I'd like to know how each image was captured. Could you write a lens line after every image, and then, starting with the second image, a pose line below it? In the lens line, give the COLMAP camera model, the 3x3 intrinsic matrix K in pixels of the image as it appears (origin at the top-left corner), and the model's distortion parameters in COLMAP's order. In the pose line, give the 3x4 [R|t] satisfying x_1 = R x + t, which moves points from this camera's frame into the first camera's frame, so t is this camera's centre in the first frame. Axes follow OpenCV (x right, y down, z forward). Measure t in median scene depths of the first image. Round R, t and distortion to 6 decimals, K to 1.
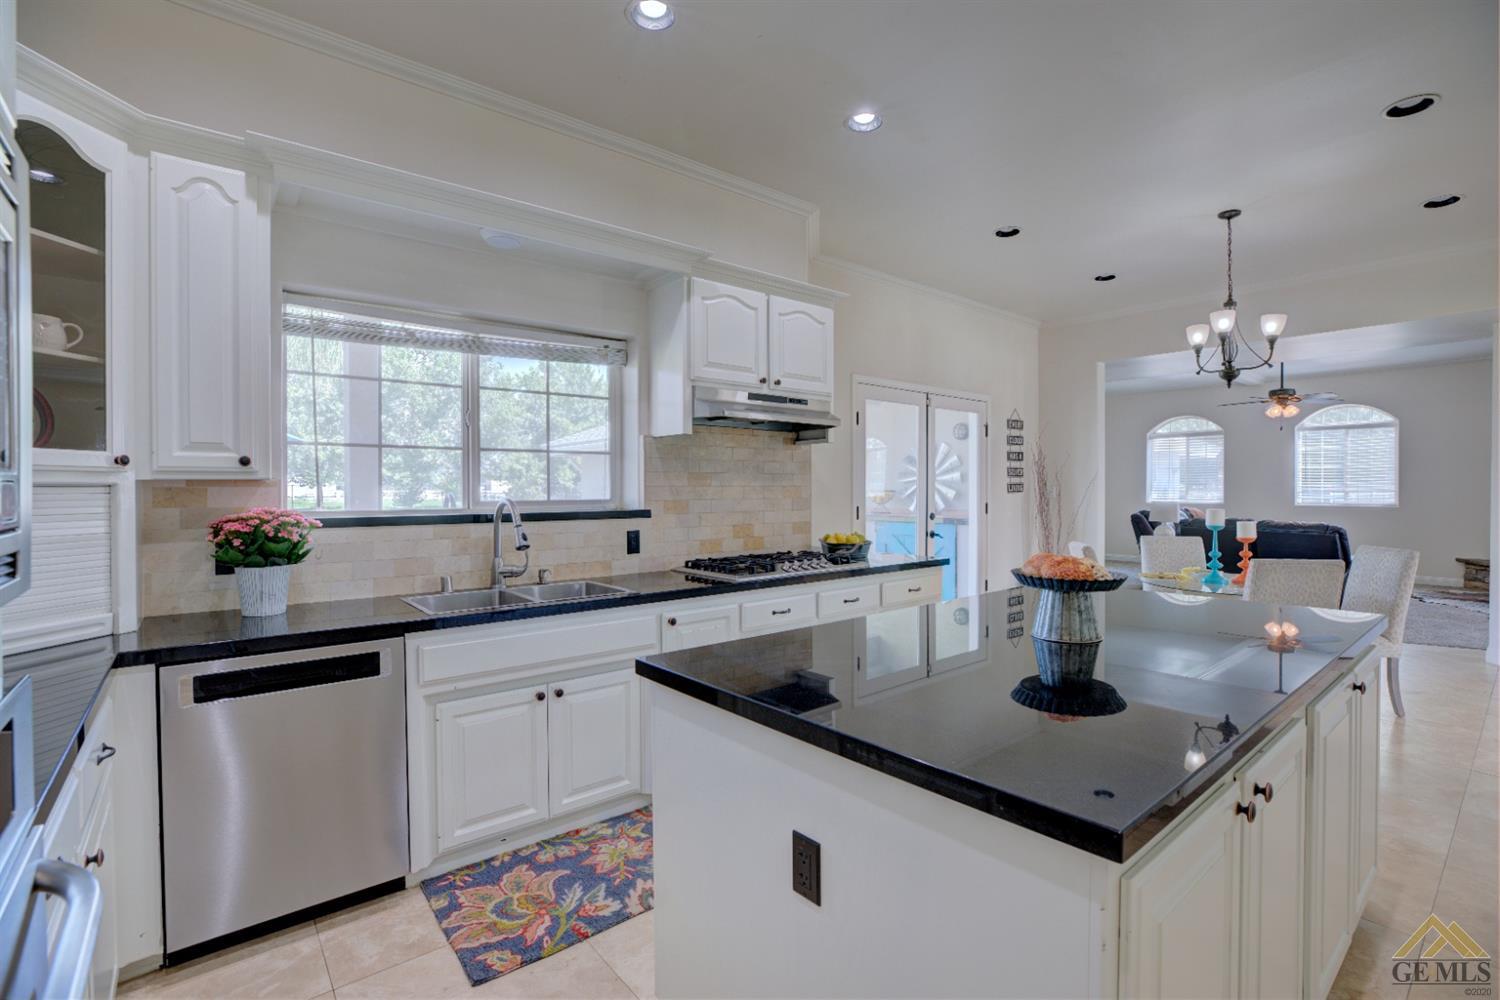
lens RADIAL K [[689.2, 0, 757.0], [0, 689.2, 494.9], [0, 0, 1]] dist [-0.038336, 0.011567]
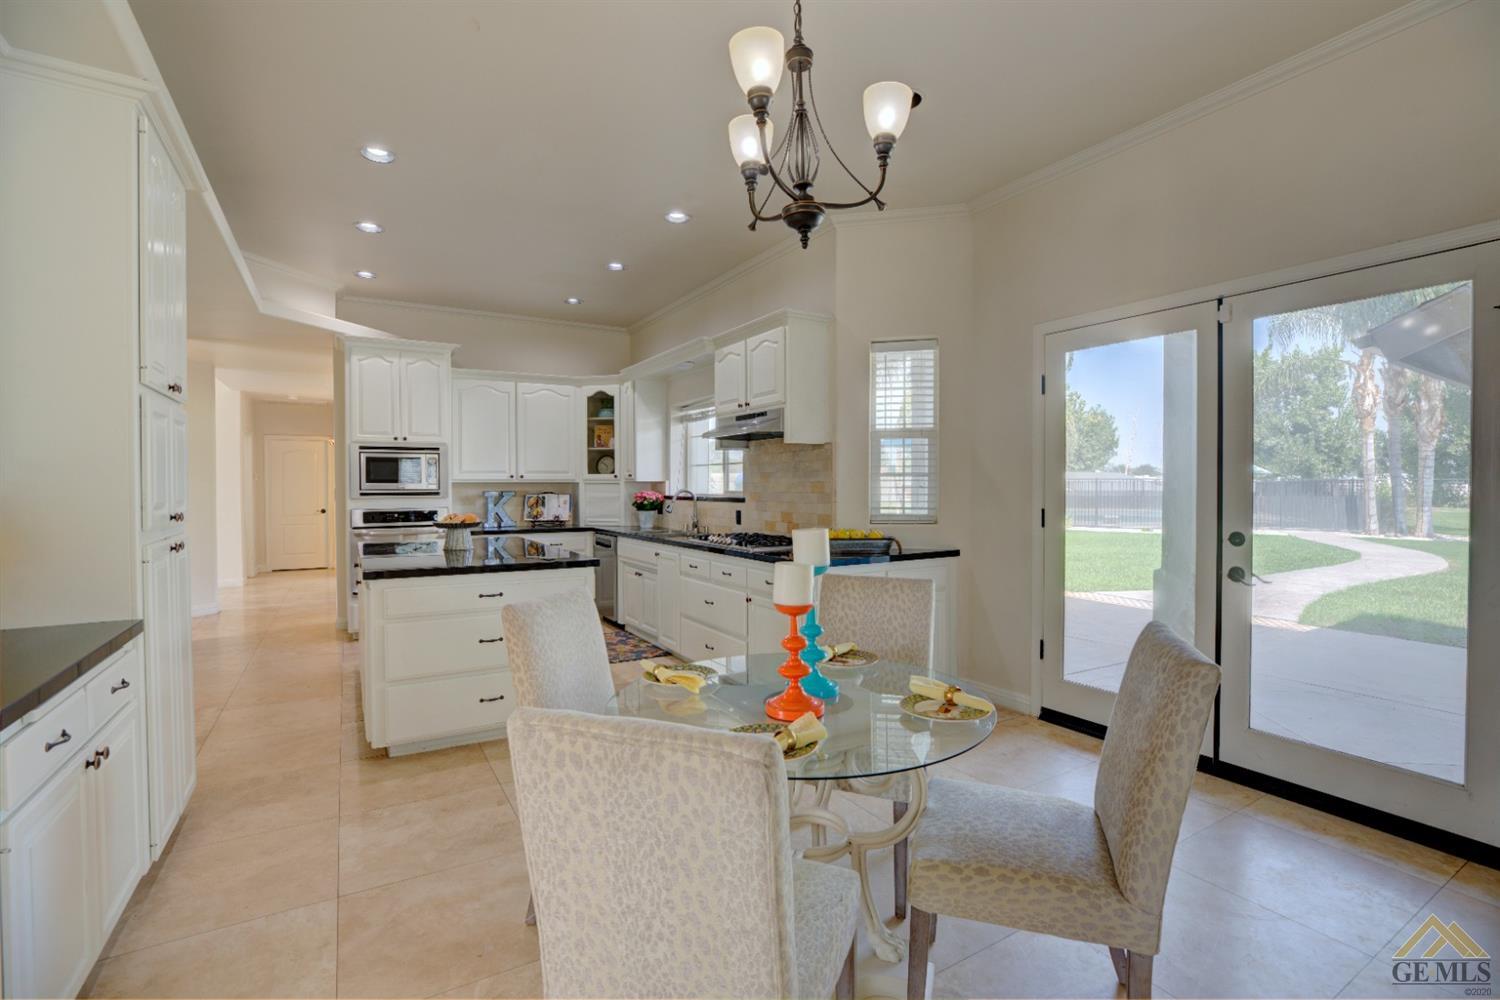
lens RADIAL K [[689.2, 0, 761.5], [0, 689.2, 496.3], [0, 0, 1]] dist [-0.038336, 0.011567]
pose [[-0.151443, 0.017477, -0.988311, 1.391285], [-0.005513, 0.999813, 0.018525, -0.011302], [0.988451, 0.008254, -0.151319, 1.277190]]
